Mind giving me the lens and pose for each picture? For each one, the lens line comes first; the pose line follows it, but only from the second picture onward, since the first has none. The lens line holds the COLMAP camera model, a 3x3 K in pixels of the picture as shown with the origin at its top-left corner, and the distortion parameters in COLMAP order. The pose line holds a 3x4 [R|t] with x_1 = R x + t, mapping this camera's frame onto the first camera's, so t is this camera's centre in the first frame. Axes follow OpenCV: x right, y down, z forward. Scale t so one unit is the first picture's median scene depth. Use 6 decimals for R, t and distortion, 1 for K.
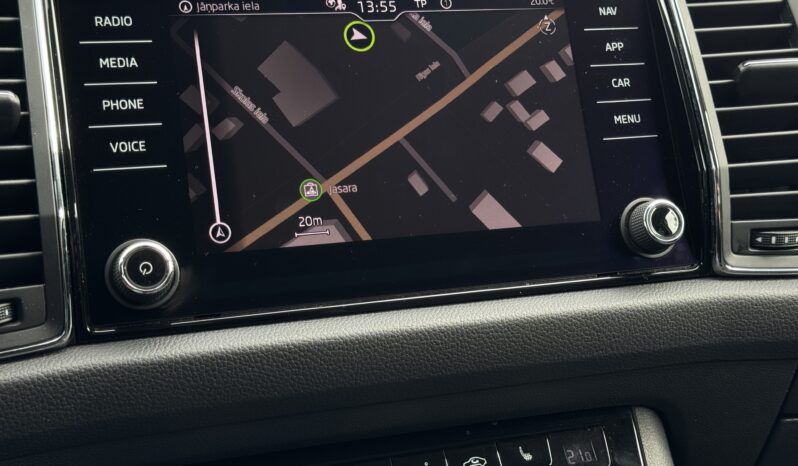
lens RADIAL K [[1130.0, 0, 399.0], [0, 1130.0, 233.0], [0, 0, 1]] dist [0.196863, -0.481030]
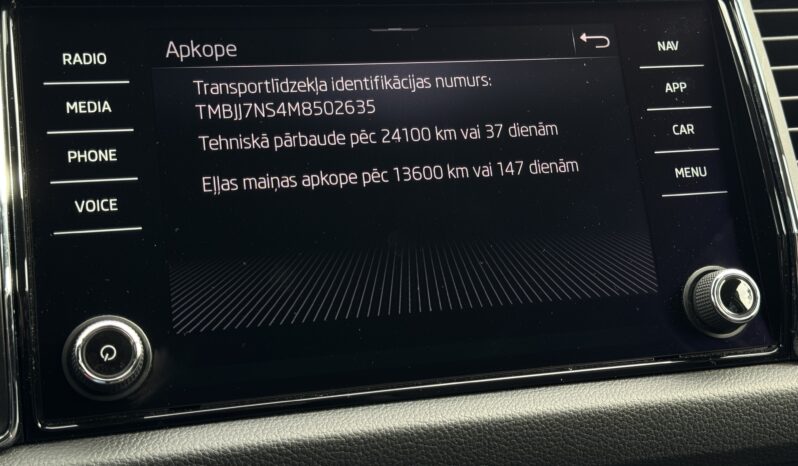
lens RADIAL K [[1130.0, 0, 399.0], [0, 1130.0, 233.0], [0, 0, 1]] dist [0.196863, -0.481030]
pose [[0.998670, 0.008554, -0.050850, 0.030435], [-0.009871, 0.999621, -0.025692, -0.034856], [0.050611, 0.026160, 0.998376, 0.159573]]
